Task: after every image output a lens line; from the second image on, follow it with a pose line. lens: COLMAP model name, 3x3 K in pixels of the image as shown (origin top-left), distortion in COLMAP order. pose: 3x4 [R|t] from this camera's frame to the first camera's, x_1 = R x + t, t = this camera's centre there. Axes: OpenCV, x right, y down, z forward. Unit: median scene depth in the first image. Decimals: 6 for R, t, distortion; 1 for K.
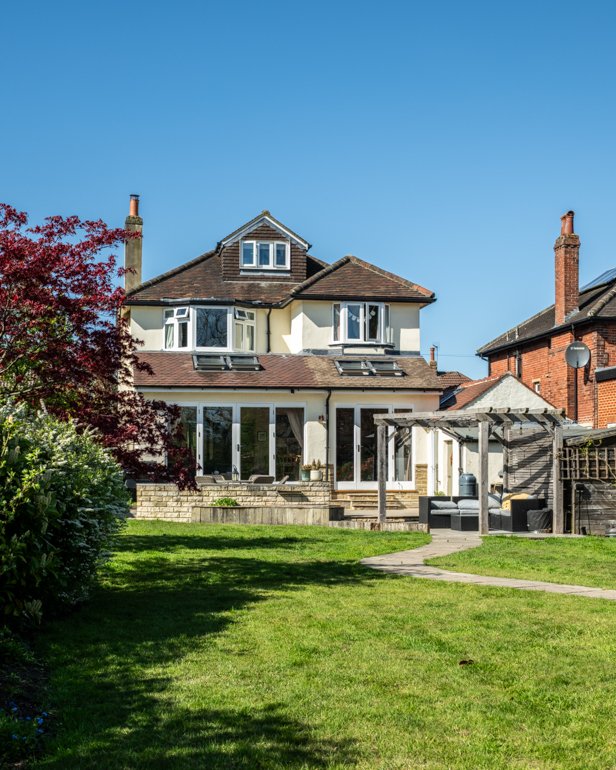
lens RADIAL K [[1213.8, 0, 308.3], [0, 1213.8, 386.4], [0, 0, 1]] dist [-0.029868, 0.000000]
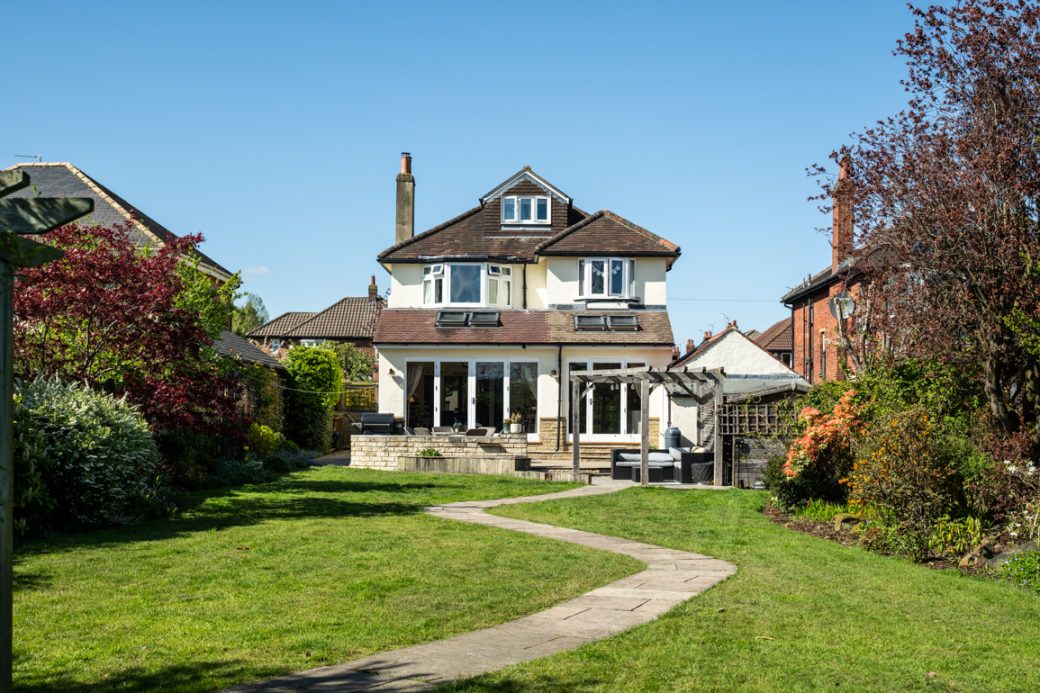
lens RADIAL K [[1379.2, 0, 519.1], [0, 1379.2, 344.6], [0, 0, 1]] dist [-0.003414, 0.000000]
pose [[0.984157, -0.003771, -0.177260, 0.187641], [0.006785, 0.999842, 0.016402, -0.016844], [0.177170, -0.017345, 0.984027, -0.159688]]
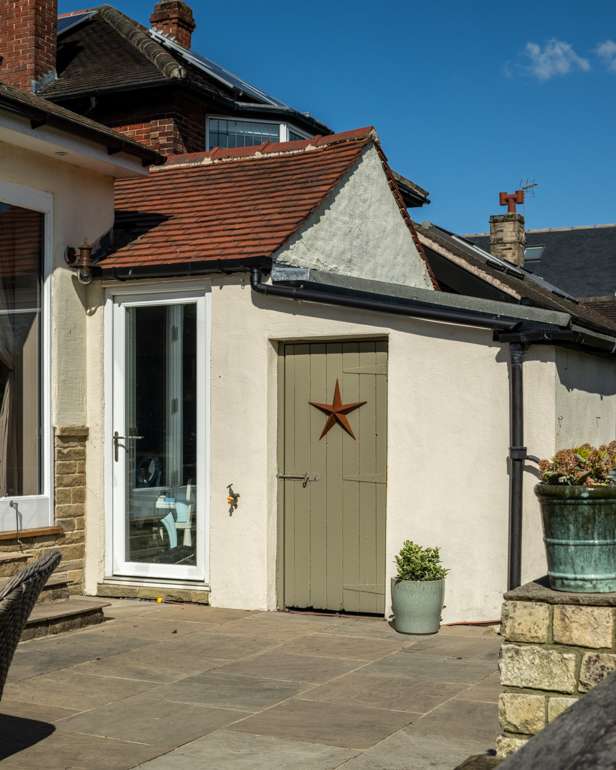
lens RADIAL K [[1213.8, 0, 305.4], [0, 1213.8, 388.6], [0, 0, 1]] dist [-0.029868, 0.000000]
pose [[0.589250, 0.029263, 0.807420, -0.089523], [-0.058589, 0.998260, 0.006579, 0.050996], [-0.805823, -0.051183, 0.589940, 0.804833]]
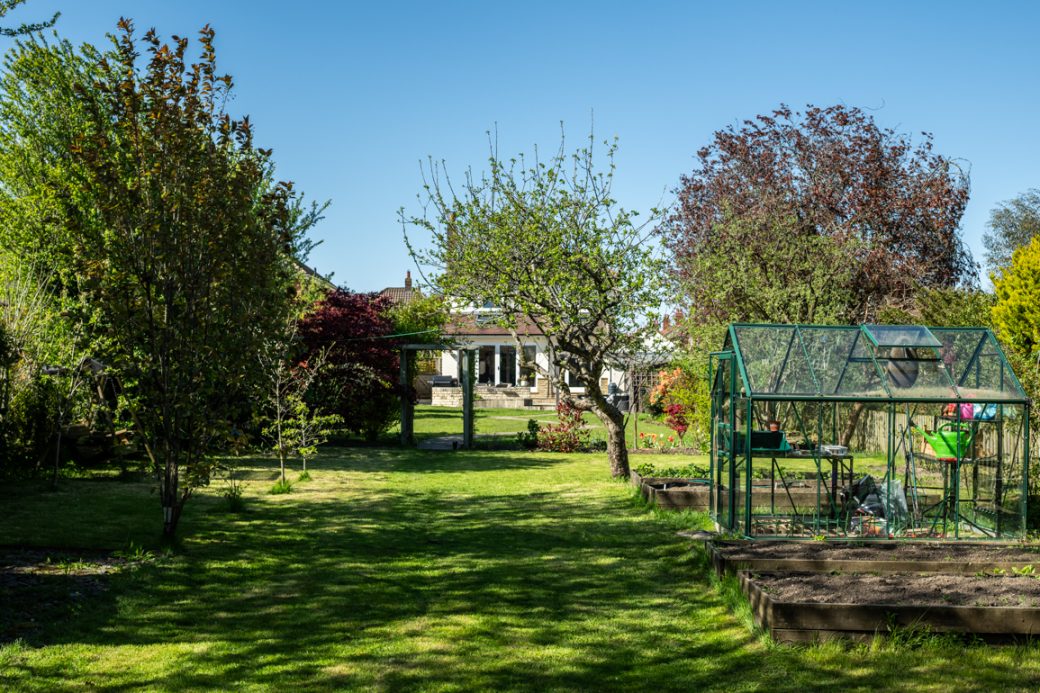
lens RADIAL K [[1379.2, 0, 519.7], [0, 1379.2, 347.9], [0, 0, 1]] dist [-0.003414, 0.000000]
pose [[0.984418, -0.003320, -0.175814, 0.321243], [0.011248, 0.998963, 0.044119, -0.066422], [0.175485, -0.045409, 0.983434, -0.960487]]
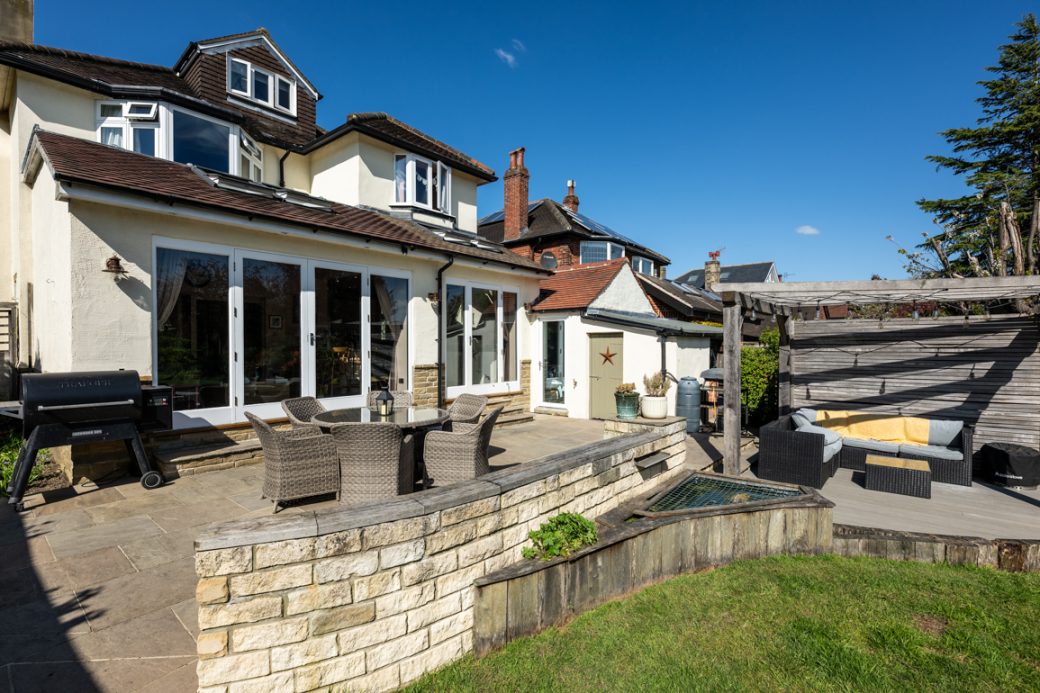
lens RADIAL K [[478.8, 0, 520.6], [0, 478.8, 345.5], [0, 0, 1]] dist [0.002316, -0.000203]
pose [[0.764237, -0.001023, 0.644935, -0.123872], [-0.046190, 0.997344, 0.056317, 0.035721], [-0.643280, -0.072829, 0.762160, 0.750237]]
